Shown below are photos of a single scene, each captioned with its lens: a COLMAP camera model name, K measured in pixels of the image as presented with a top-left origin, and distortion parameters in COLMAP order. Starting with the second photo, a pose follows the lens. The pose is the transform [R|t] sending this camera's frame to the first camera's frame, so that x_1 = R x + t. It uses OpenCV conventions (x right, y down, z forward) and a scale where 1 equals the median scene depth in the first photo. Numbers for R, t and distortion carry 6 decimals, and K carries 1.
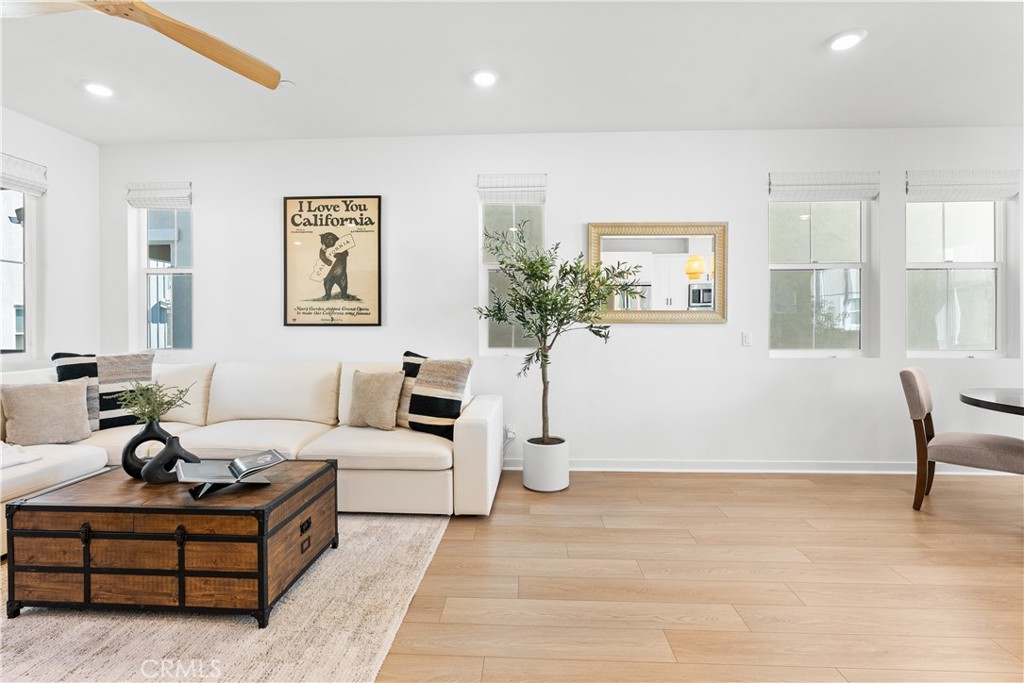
lens RADIAL K [[462.8, 0, 510.9], [0, 462.8, 327.4], [0, 0, 1]] dist [-0.021110, 0.006329]
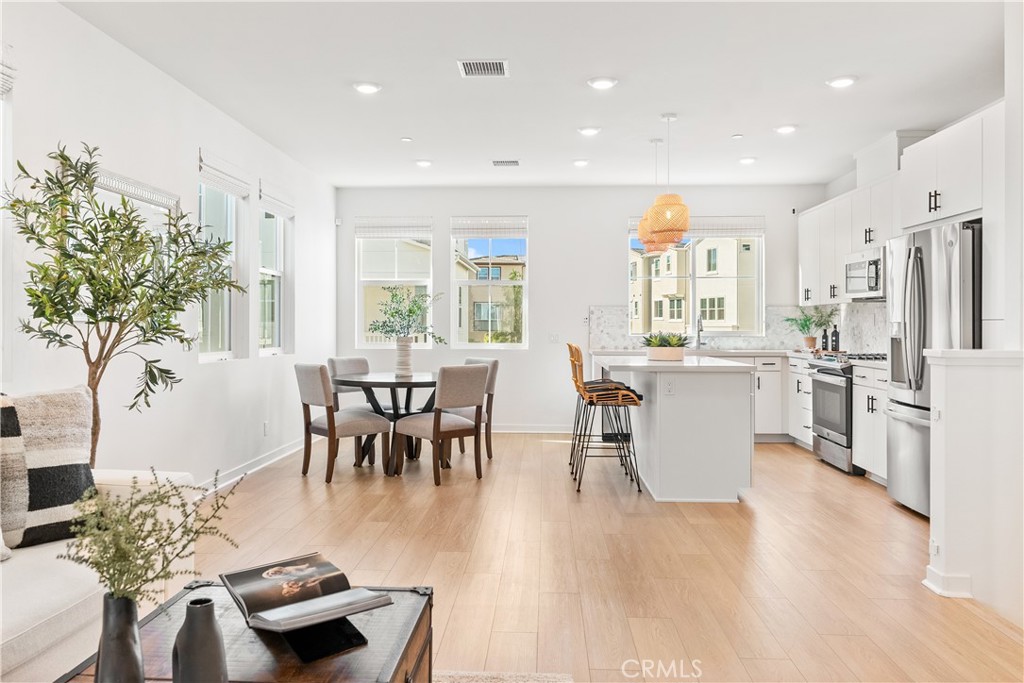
lens RADIAL K [[735.5, 0, 503.4], [0, 735.5, 332.7], [0, 0, 1]] dist [0.000751, 0.001436]
pose [[0.016557, -0.006900, 0.999839, -0.874335], [0.001319, 0.999975, 0.006879, -0.001269], [-0.999862, 0.001205, 0.016566, 0.453913]]
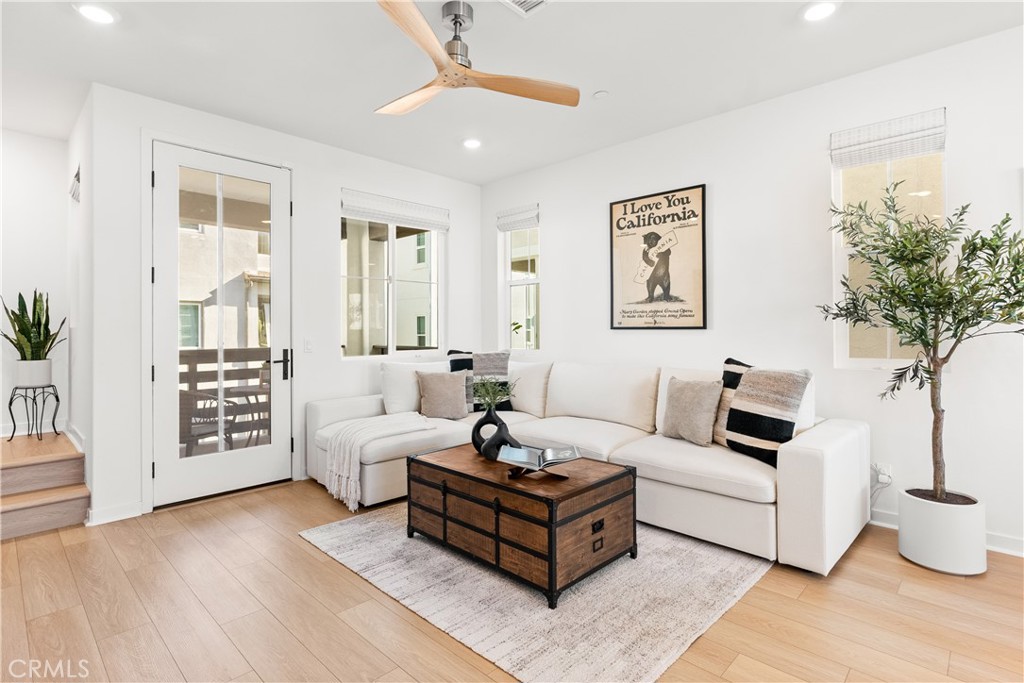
lens RADIAL K [[503.9, 0, 511.9], [0, 503.9, 327.2], [0, 0, 1]] dist [-0.011868, 0.001360]
pose [[0.749489, -0.004075, -0.662004, 0.093175], [0.000237, 0.999983, -0.005887, -0.001436], [0.662017, 0.004255, 0.749477, 0.022602]]
